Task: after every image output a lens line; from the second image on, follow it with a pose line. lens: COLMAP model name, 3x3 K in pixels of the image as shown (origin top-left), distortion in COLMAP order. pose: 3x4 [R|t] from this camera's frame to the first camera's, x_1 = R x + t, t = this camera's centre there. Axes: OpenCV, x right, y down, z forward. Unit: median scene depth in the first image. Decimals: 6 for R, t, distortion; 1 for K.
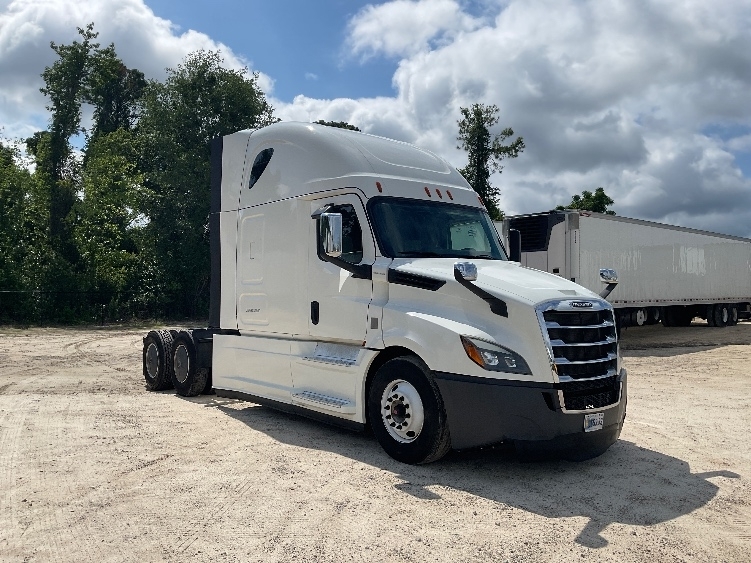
lens RADIAL K [[606.3, 0, 375.5], [0, 606.3, 281.5], [0, 0, 1]] dist [0.088602, 0.000815]
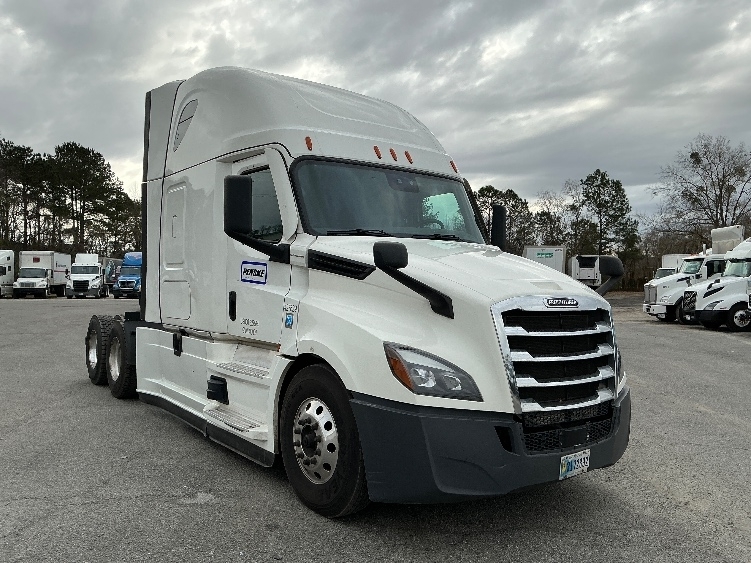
lens RADIAL K [[618.7, 0, 375.5], [0, 618.7, 281.5], [0, 0, 1]] dist [0.077615, 0.000462]
pose [[0.998713, 0.018328, -0.047284, 0.148444], [-0.017389, 0.999645, 0.020193, 0.001562], [0.047637, -0.019344, 0.998677, 0.250009]]
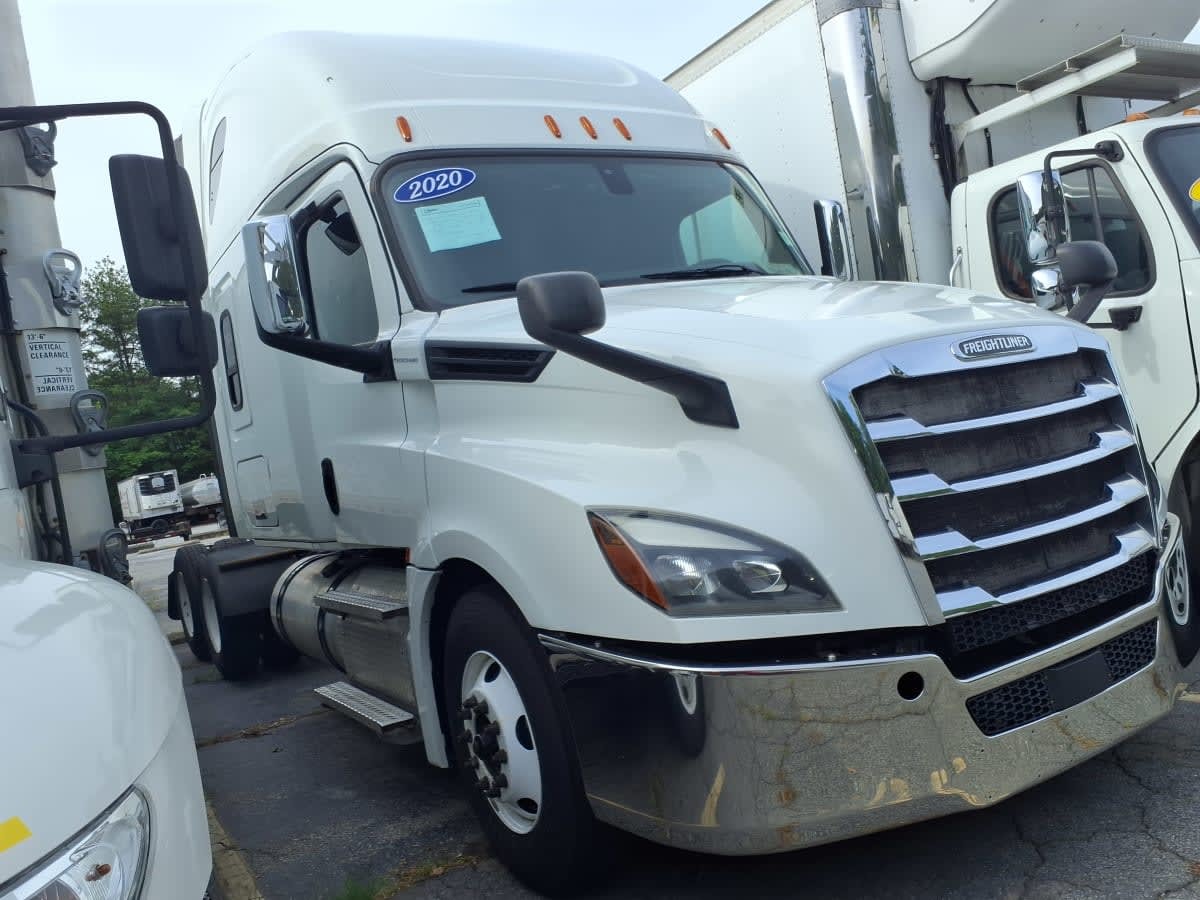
lens RADIAL K [[978.1, 0, 602.7], [0, 978.1, 423.8], [0, 0, 1]] dist [0.149286, 0.000289]
pose [[0.978281, -0.160143, -0.131611, 0.200943], [0.164114, 0.986242, 0.019836, 0.033274], [0.126624, -0.041005, 0.991103, 0.463404]]
